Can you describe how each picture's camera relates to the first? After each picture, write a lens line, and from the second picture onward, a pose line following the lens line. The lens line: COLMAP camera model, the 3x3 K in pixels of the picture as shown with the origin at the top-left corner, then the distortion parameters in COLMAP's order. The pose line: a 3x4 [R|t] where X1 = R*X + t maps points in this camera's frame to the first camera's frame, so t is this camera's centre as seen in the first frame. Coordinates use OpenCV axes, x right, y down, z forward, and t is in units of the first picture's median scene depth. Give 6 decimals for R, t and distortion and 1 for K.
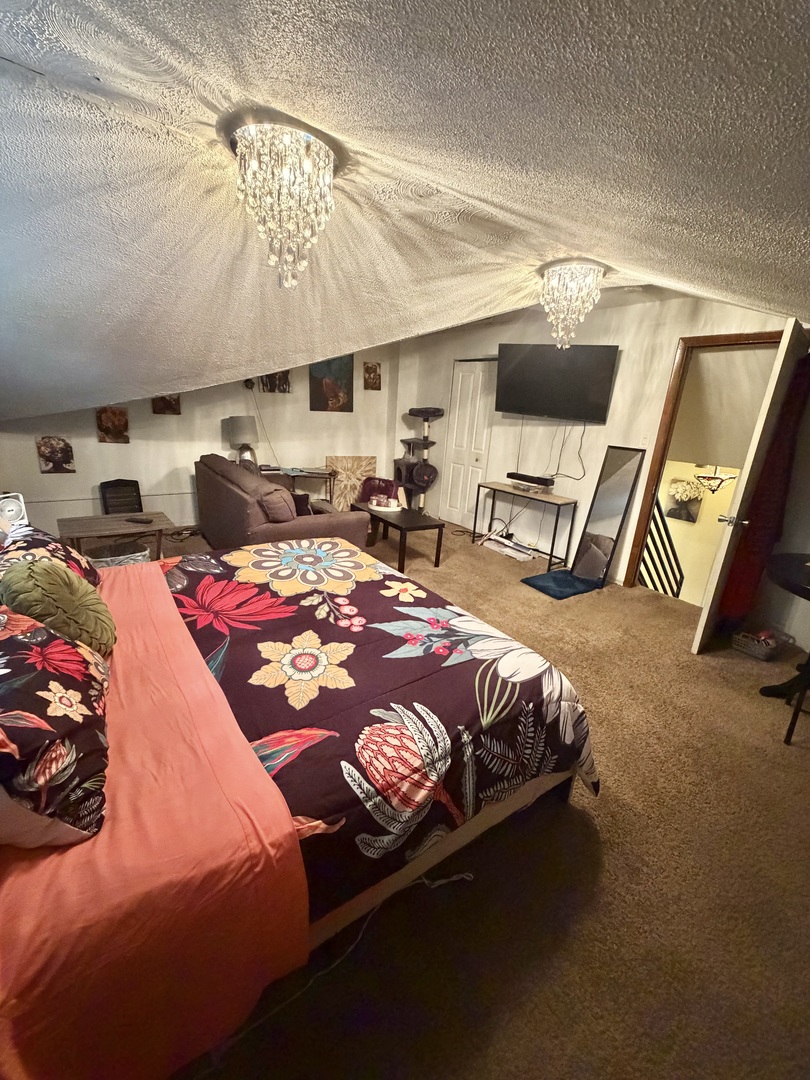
lens RADIAL K [[433.9, 0, 407.6], [0, 433.9, 542.5], [0, 0, 1]] dist [-0.001830, -0.000074]
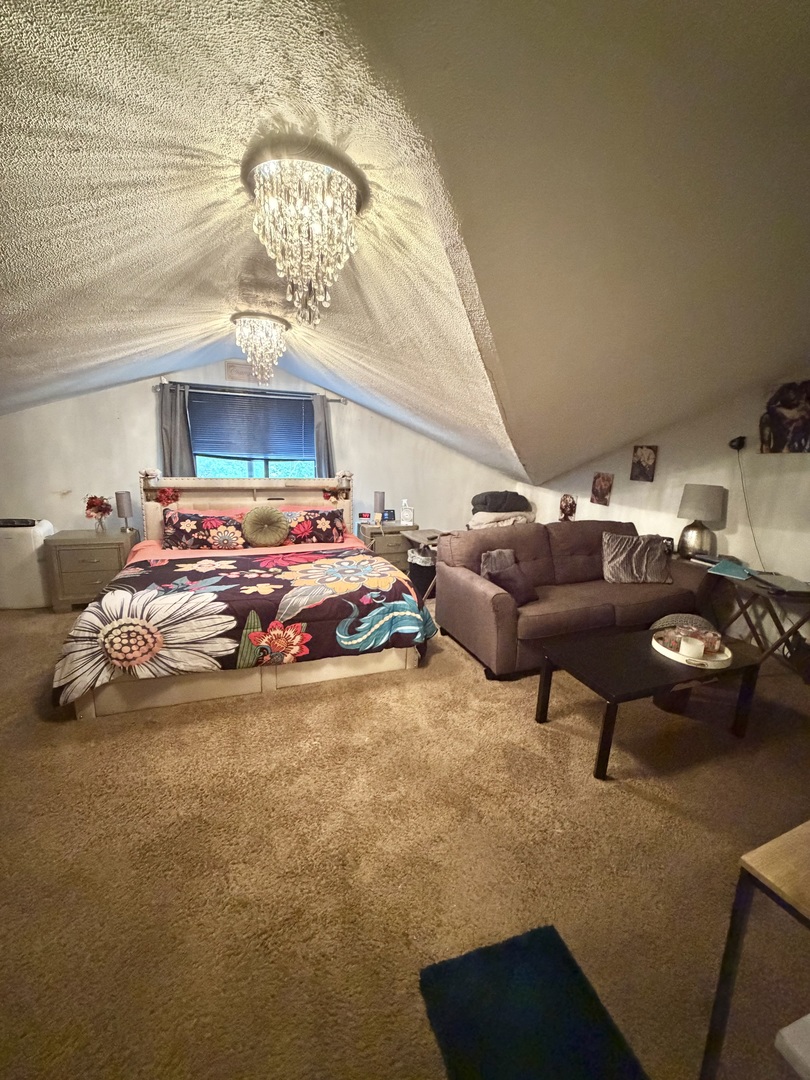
lens RADIAL K [[433.9, 0, 402.1], [0, 433.9, 538.0], [0, 0, 1]] dist [-0.001830, -0.000074]
pose [[-0.247462, 0.119717, -0.961473, 1.043160], [-0.335247, 0.920462, 0.200896, -0.397906], [0.909050, 0.372045, -0.187644, 1.522389]]
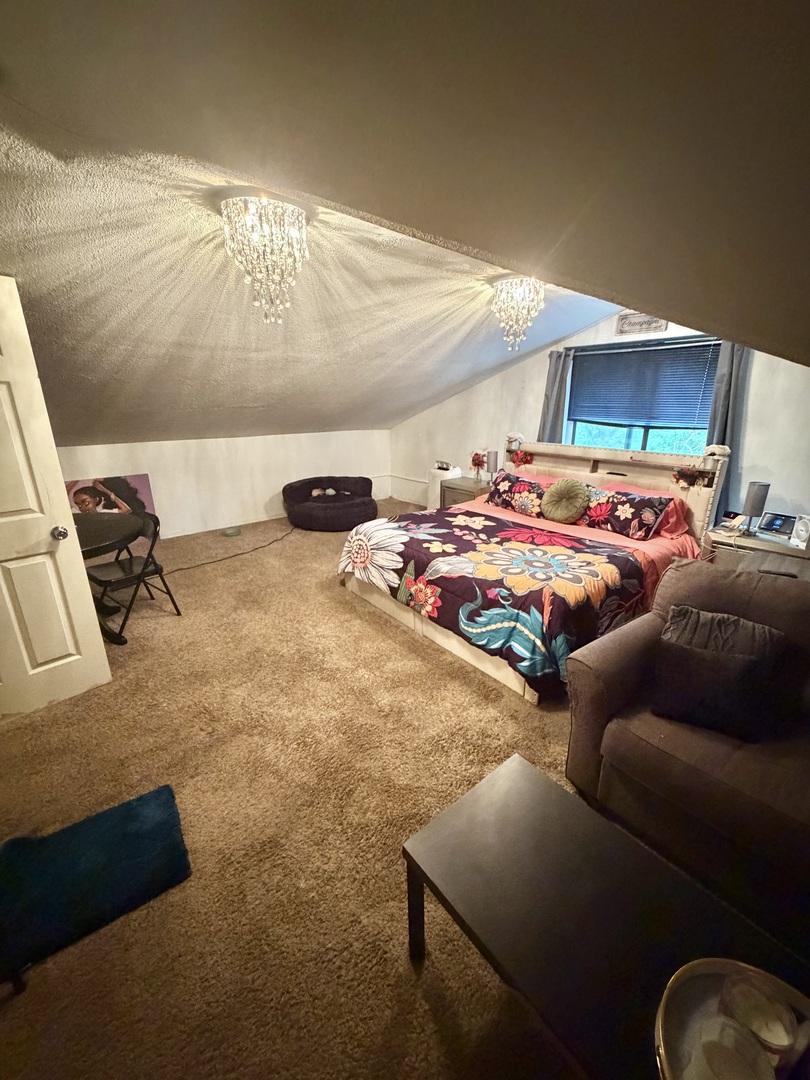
lens RADIAL K [[433.9, 0, 405.0], [0, 433.9, 540.6], [0, 0, 1]] dist [-0.001830, -0.000074]
pose [[-0.995699, -0.038671, -0.084187, 0.213128], [-0.080240, 0.814206, 0.575005, -0.673506], [0.046310, 0.579287, -0.813807, 2.067209]]
